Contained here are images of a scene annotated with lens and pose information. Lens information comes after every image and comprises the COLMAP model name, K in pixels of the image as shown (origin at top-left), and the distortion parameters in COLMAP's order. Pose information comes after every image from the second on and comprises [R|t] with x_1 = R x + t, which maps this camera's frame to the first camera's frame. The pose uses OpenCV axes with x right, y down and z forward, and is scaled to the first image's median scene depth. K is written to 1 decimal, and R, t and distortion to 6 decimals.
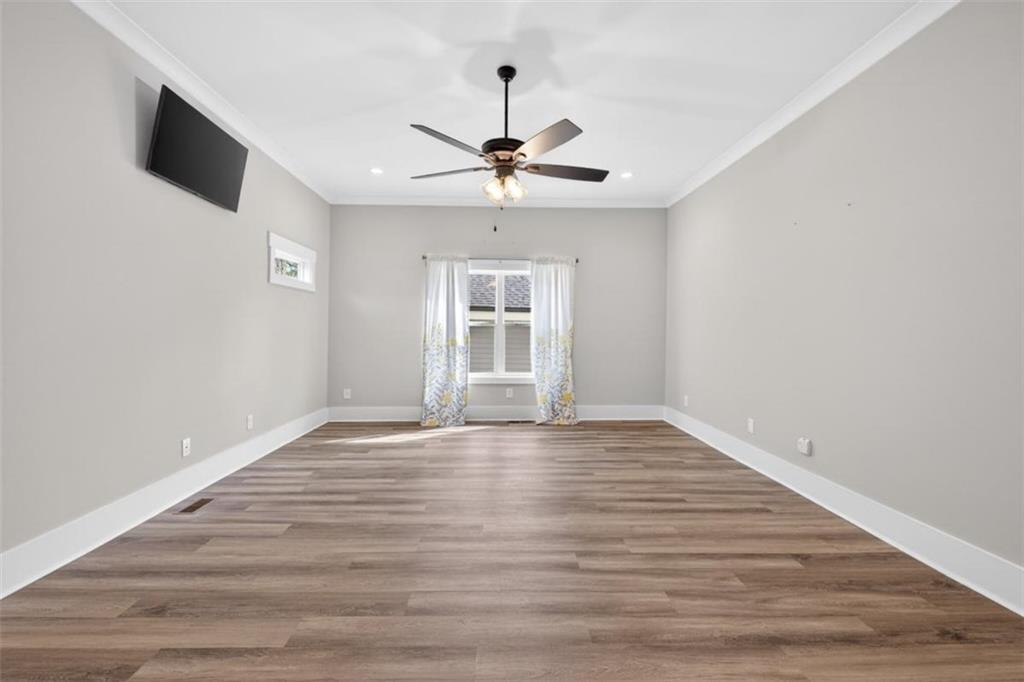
lens RADIAL K [[439.4, 0, 515.4], [0, 439.4, 325.1], [0, 0, 1]] dist [0.008157, -0.002941]
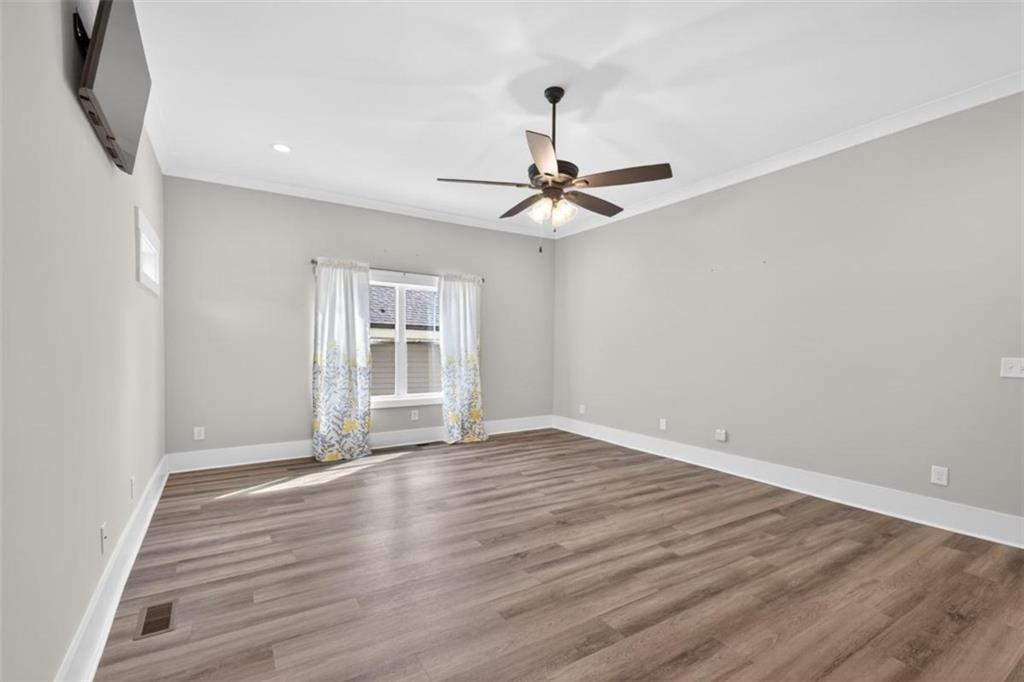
lens RADIAL K [[439.4, 0, 508.8], [0, 439.4, 349.6], [0, 0, 1]] dist [0.008157, -0.002941]
pose [[0.864439, -0.004820, 0.502715, -0.328384], [-0.005603, 0.999800, 0.019220, -0.005746], [-0.502707, -0.019431, 0.864238, 0.090988]]
